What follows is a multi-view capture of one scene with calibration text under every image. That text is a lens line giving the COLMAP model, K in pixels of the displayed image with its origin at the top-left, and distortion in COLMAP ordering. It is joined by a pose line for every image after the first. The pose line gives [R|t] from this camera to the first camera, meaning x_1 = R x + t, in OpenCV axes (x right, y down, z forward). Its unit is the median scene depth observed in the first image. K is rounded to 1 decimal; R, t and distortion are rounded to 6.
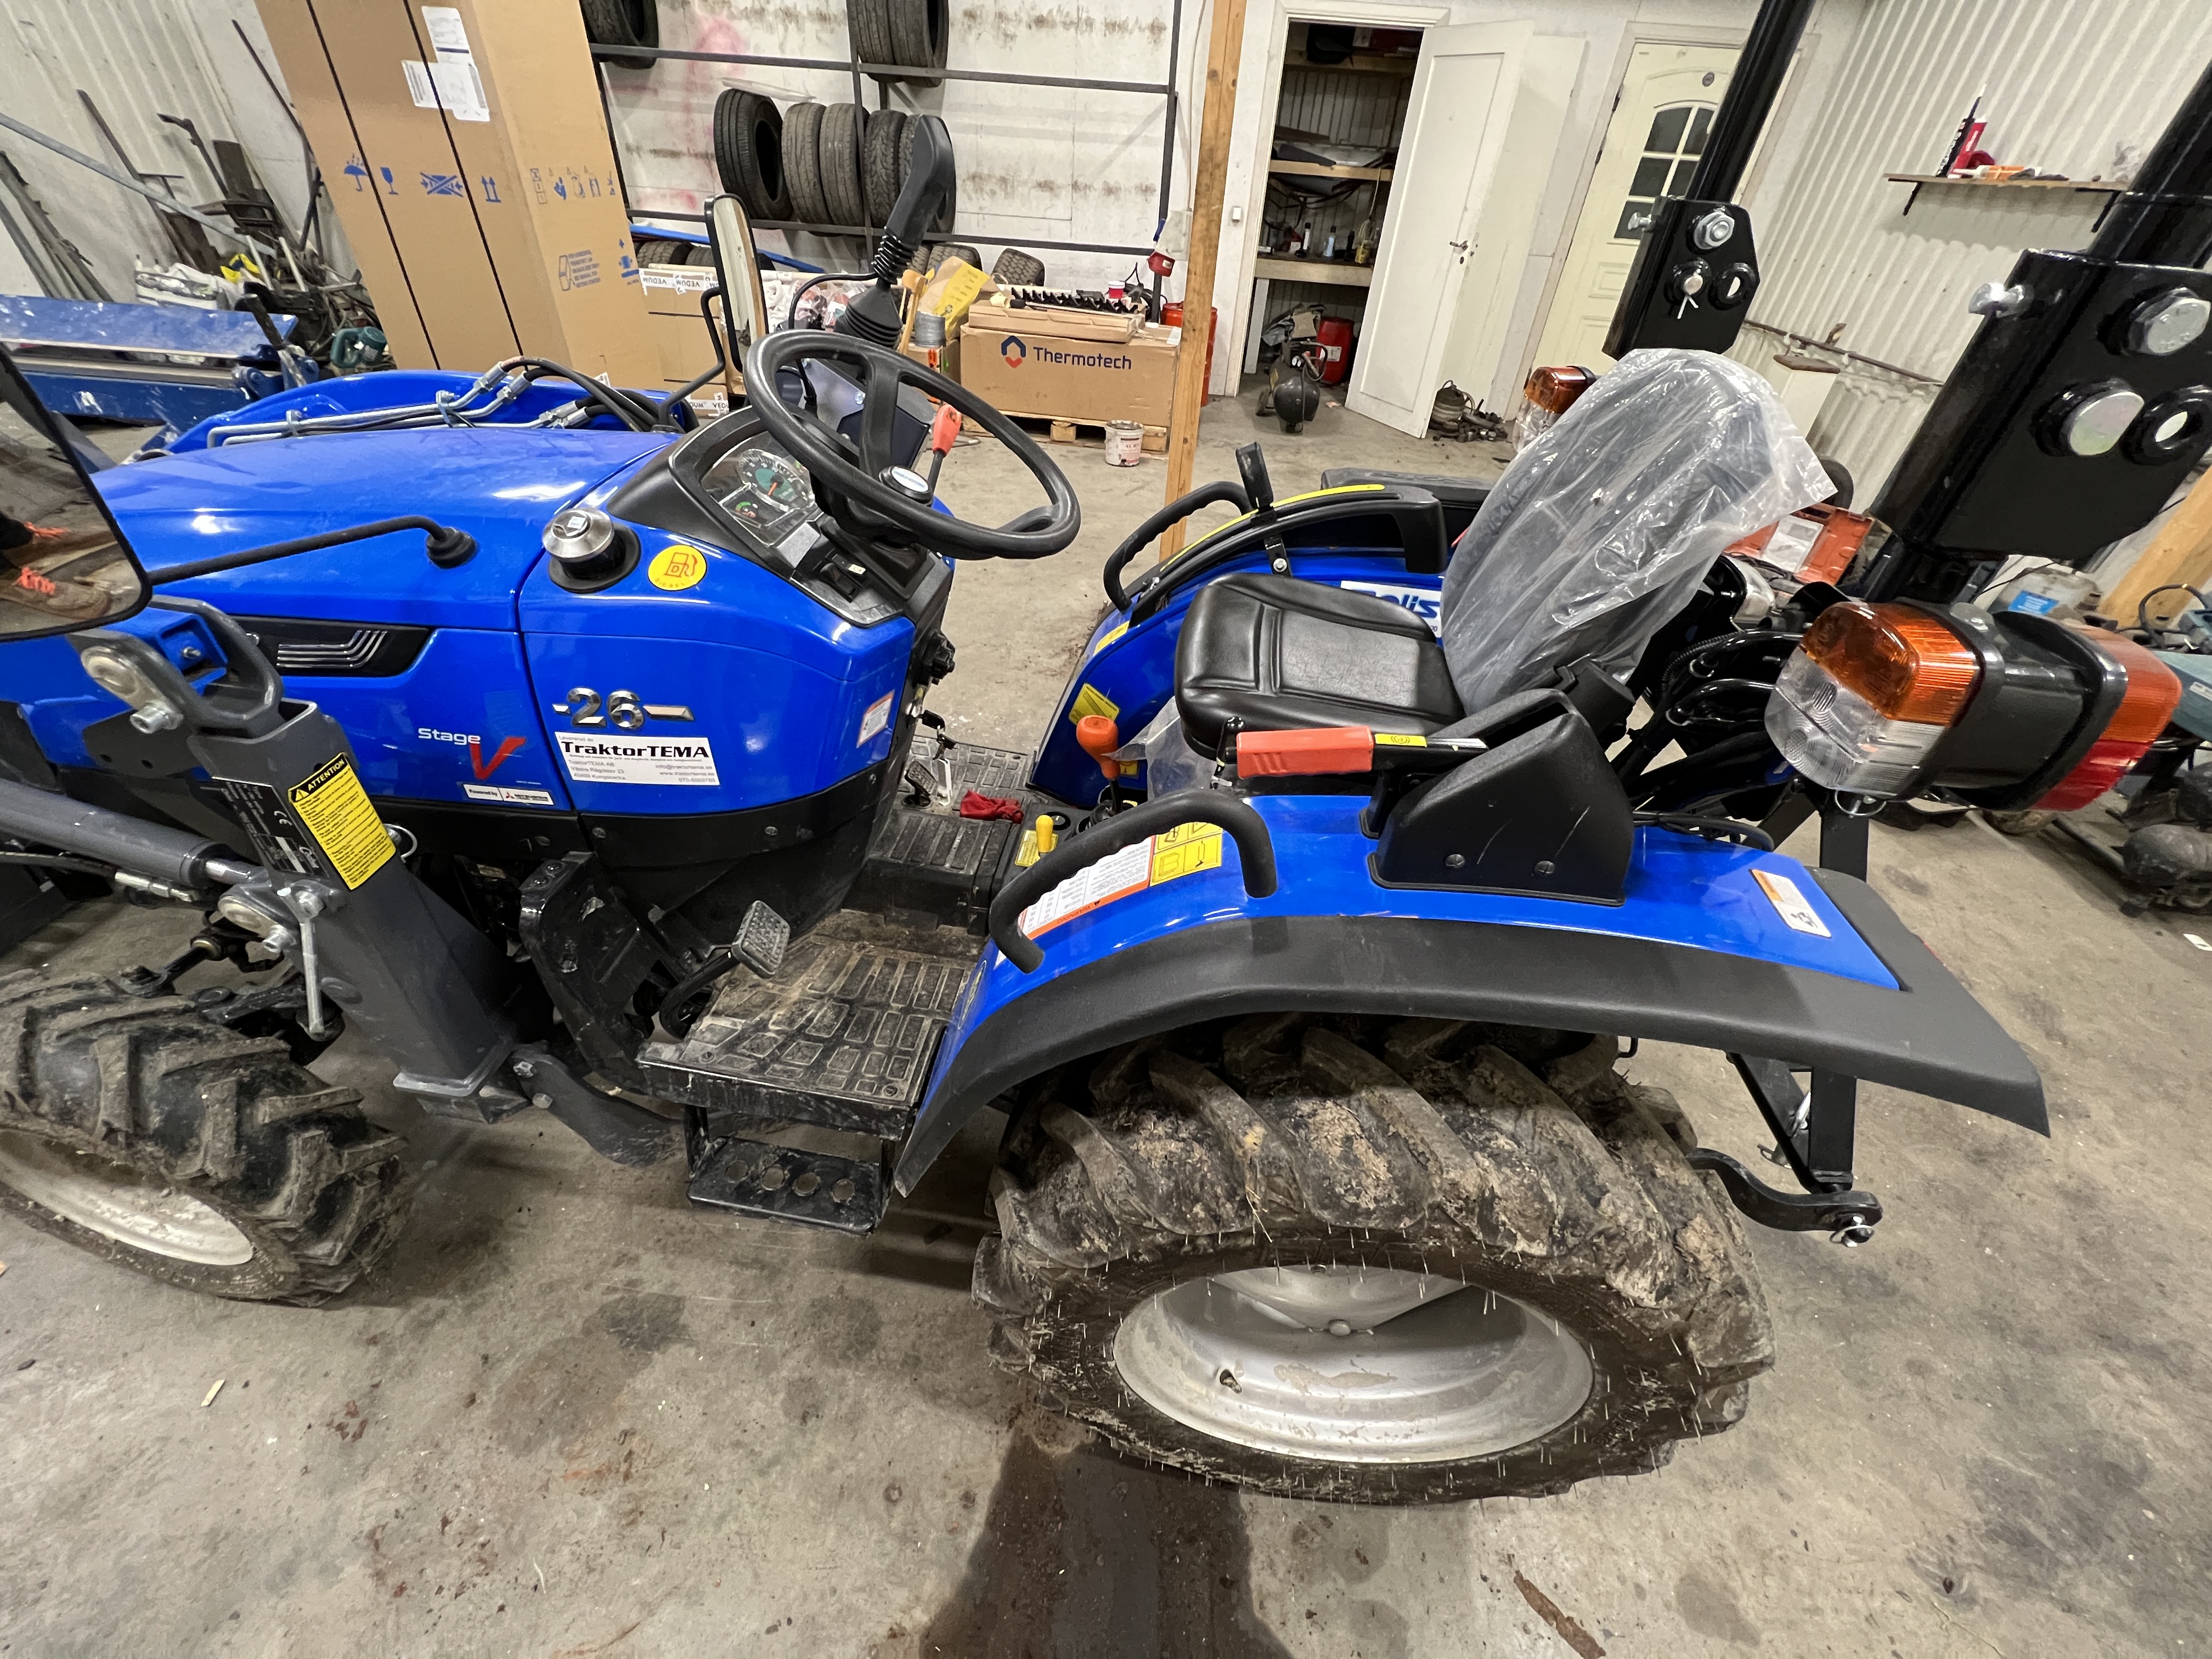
lens RADIAL K [[886.0, 0, 1102.3], [0, 886.0, 829.2], [0, 0, 1]] dist [-0.000765, -0.000246]
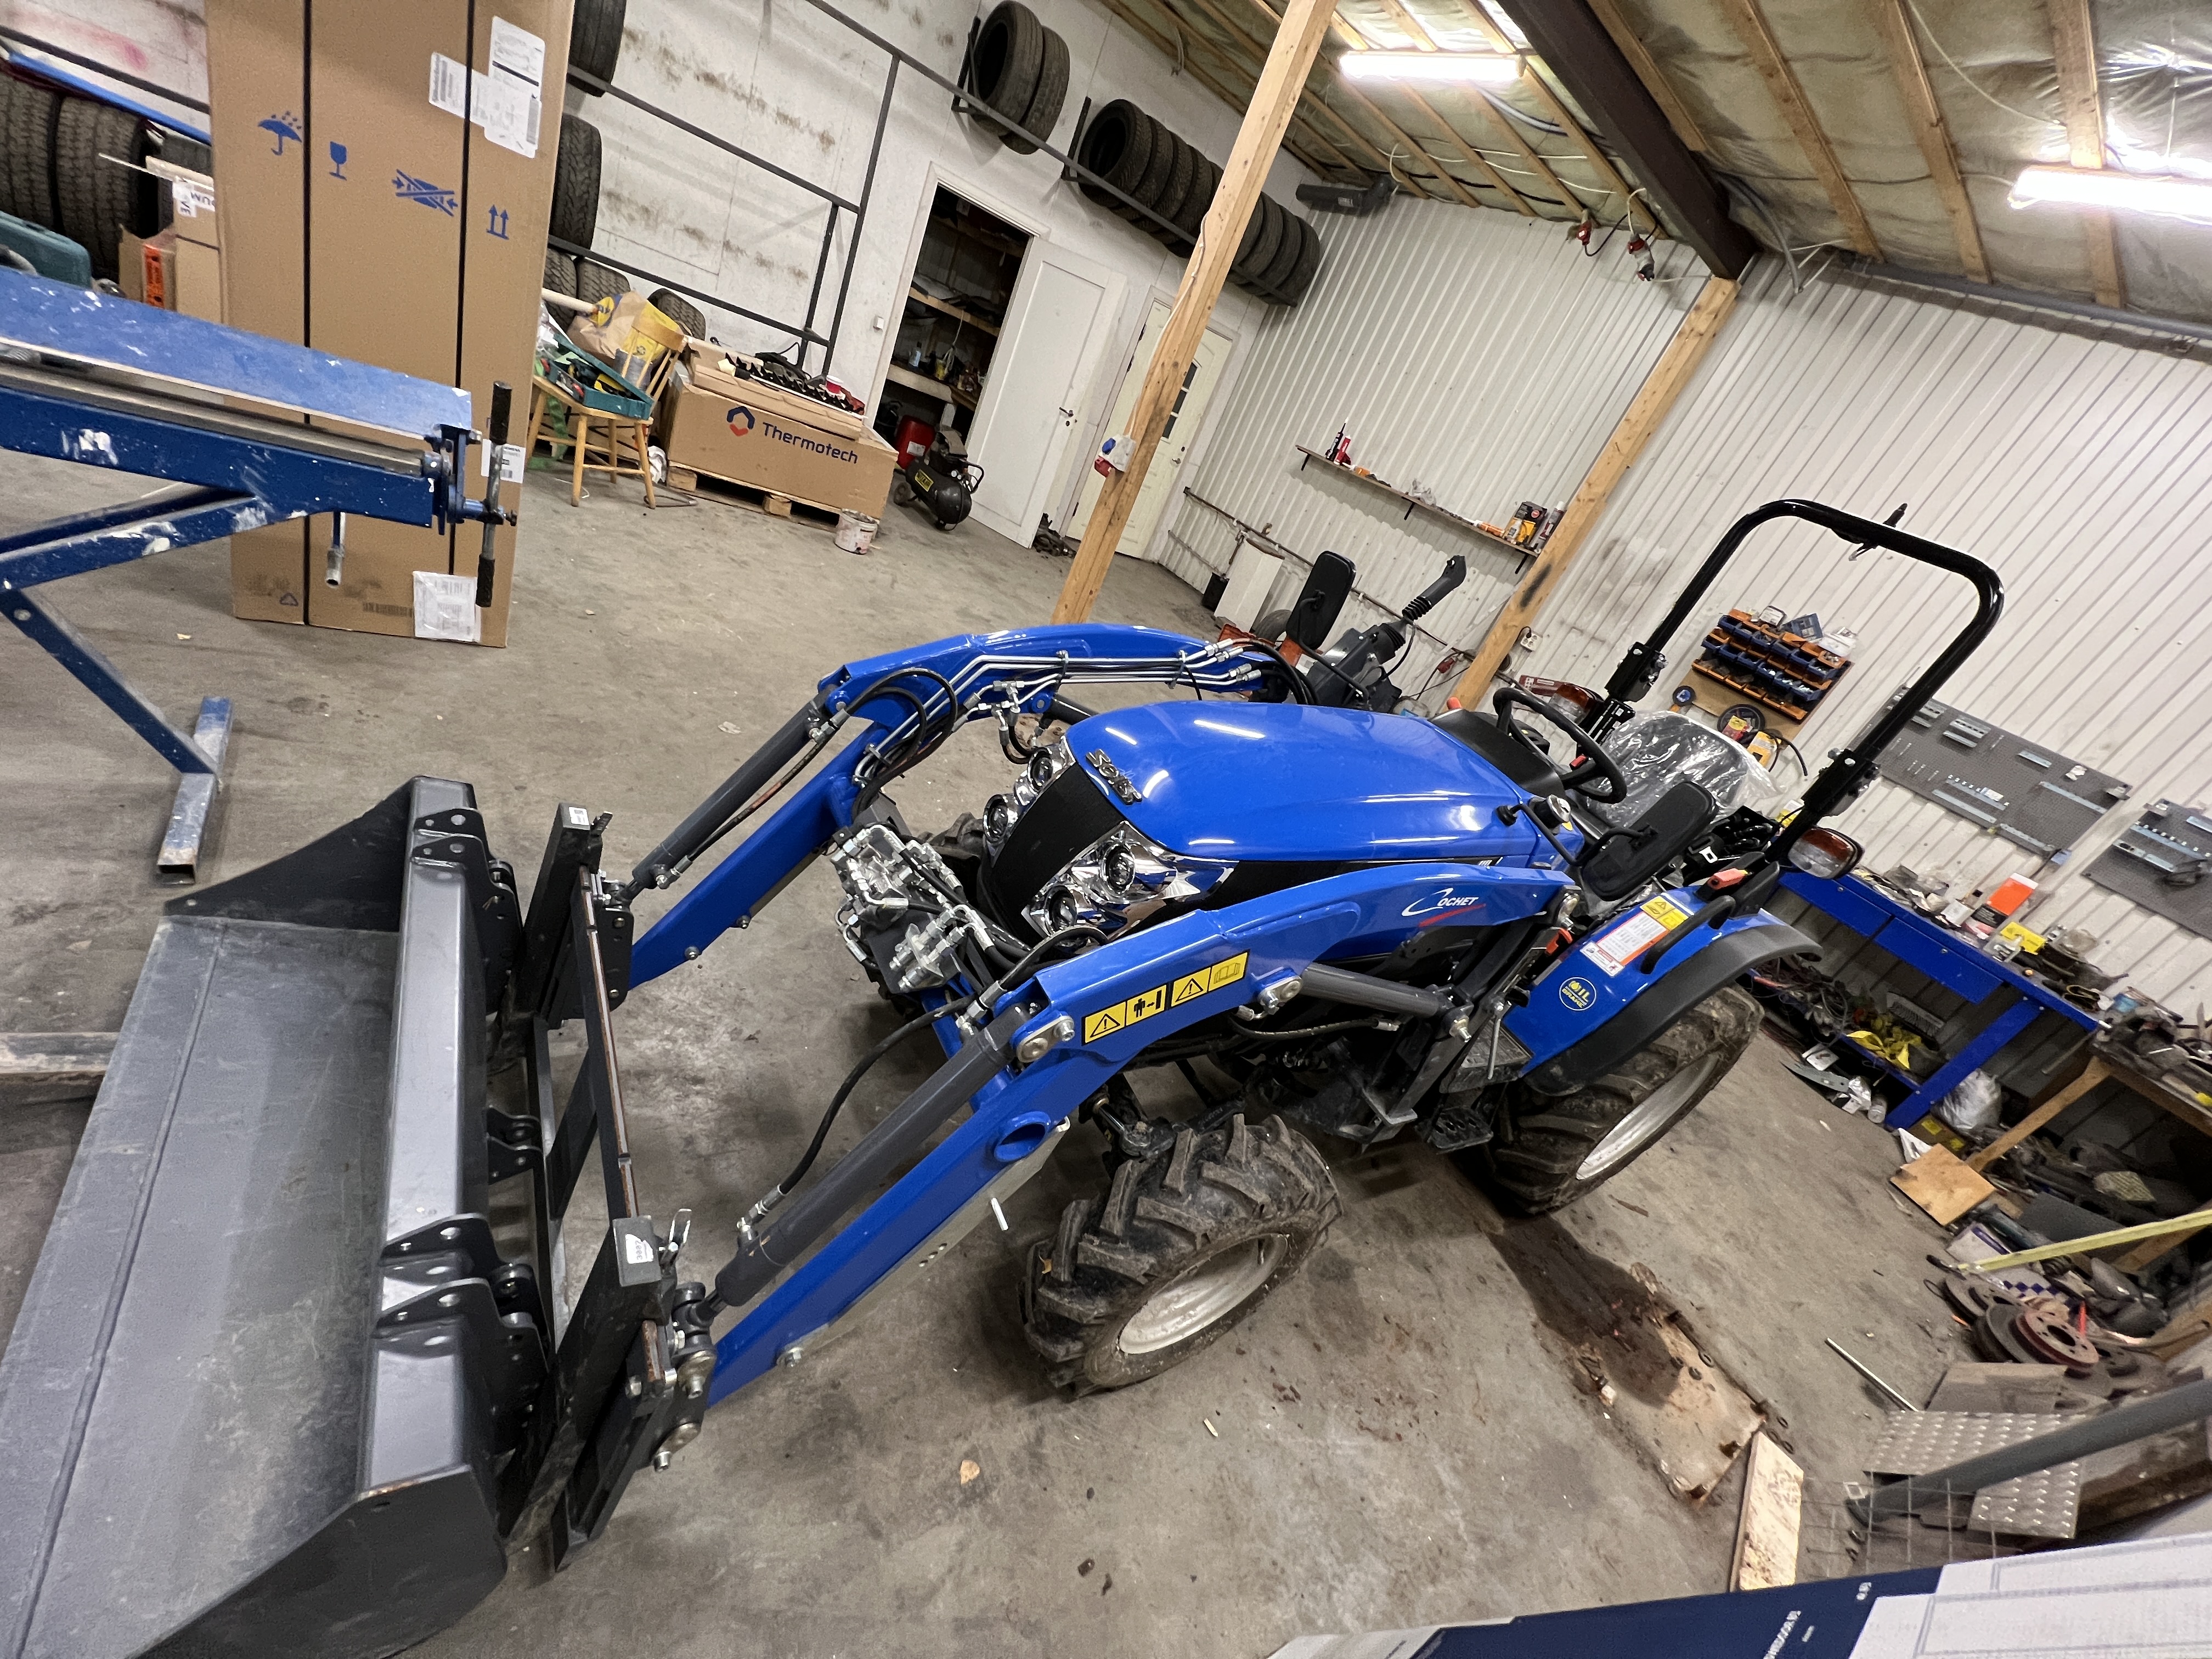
lens RADIAL K [[883.8, 0, 1101.6], [0, 883.8, 831.0], [0, 0, 1]] dist [-0.001659, -0.000220]
pose [[0.748766, -0.075454, 0.658526, -1.810967], [0.085343, 0.996205, 0.017108, -0.263462], [-0.657318, 0.043391, 0.752363, 0.079377]]
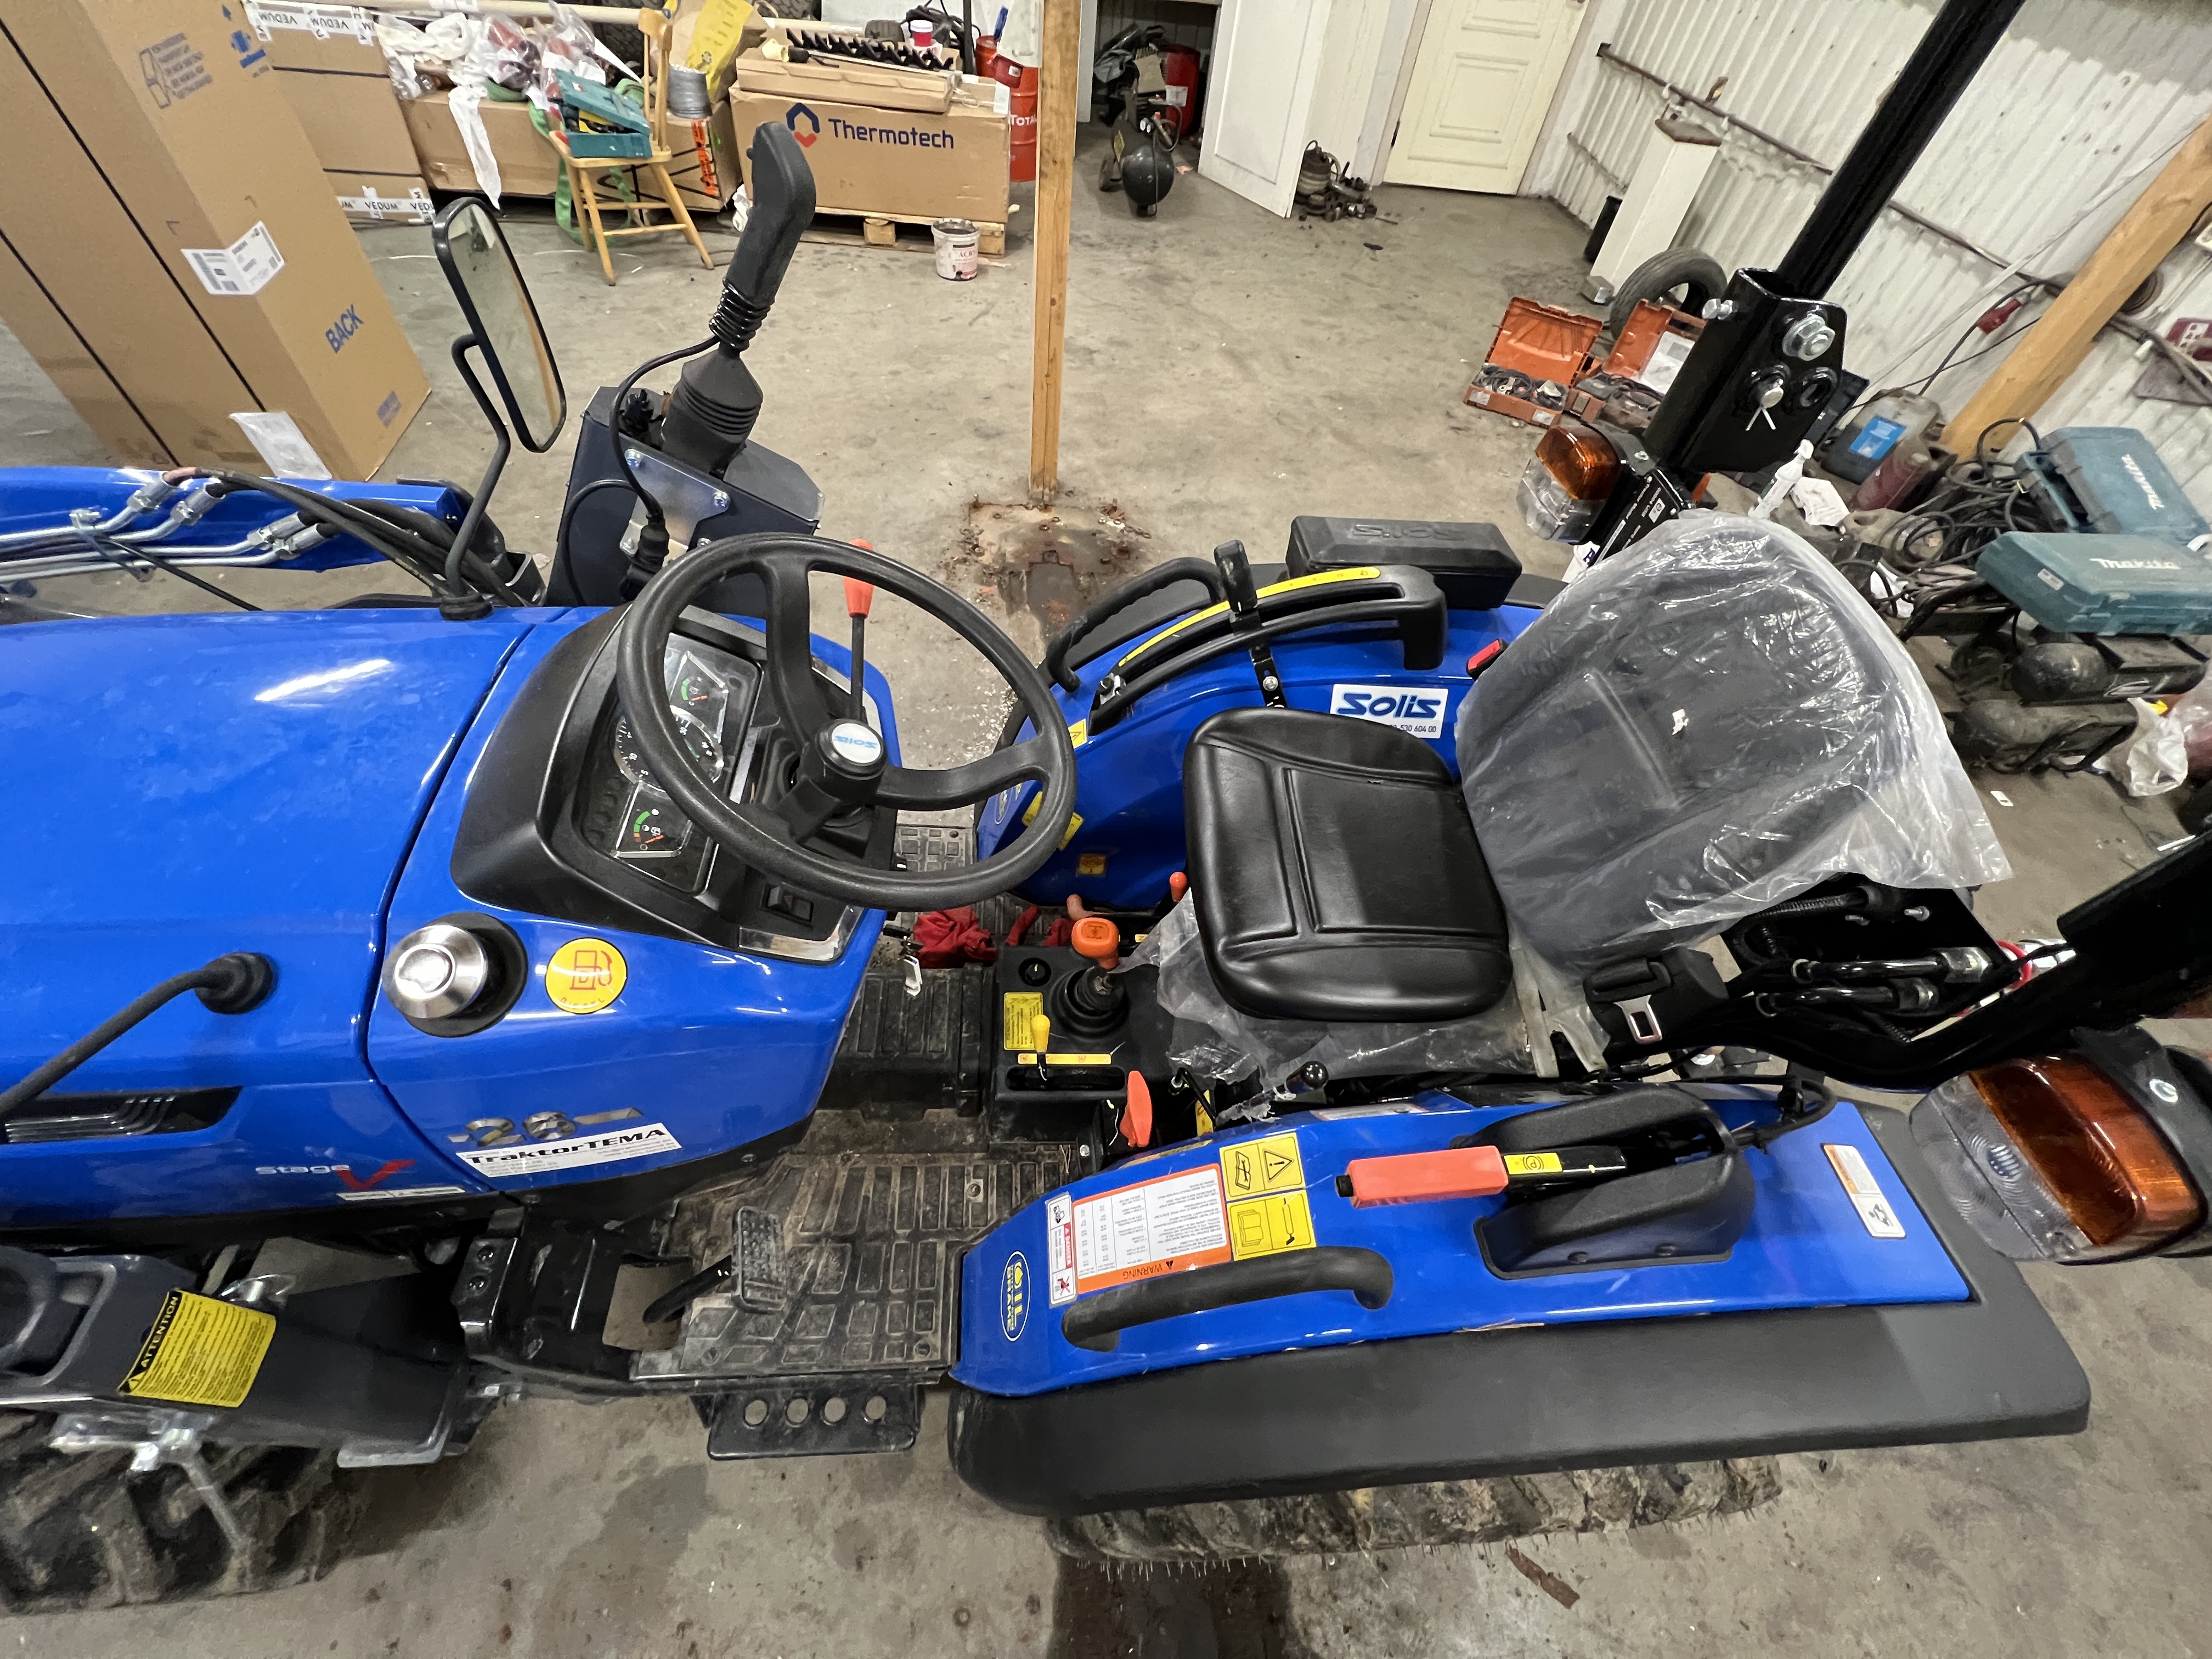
lens RADIAL K [[886.0, 0, 1102.3], [0, 886.0, 829.2], [0, 0, 1]] dist [-0.000765, -0.000246]
pose [[0.982603, -0.124372, 0.137921, -0.091756], [0.087758, 0.965446, 0.245383, -0.367446], [-0.163674, -0.229010, 0.959565, 0.157996]]
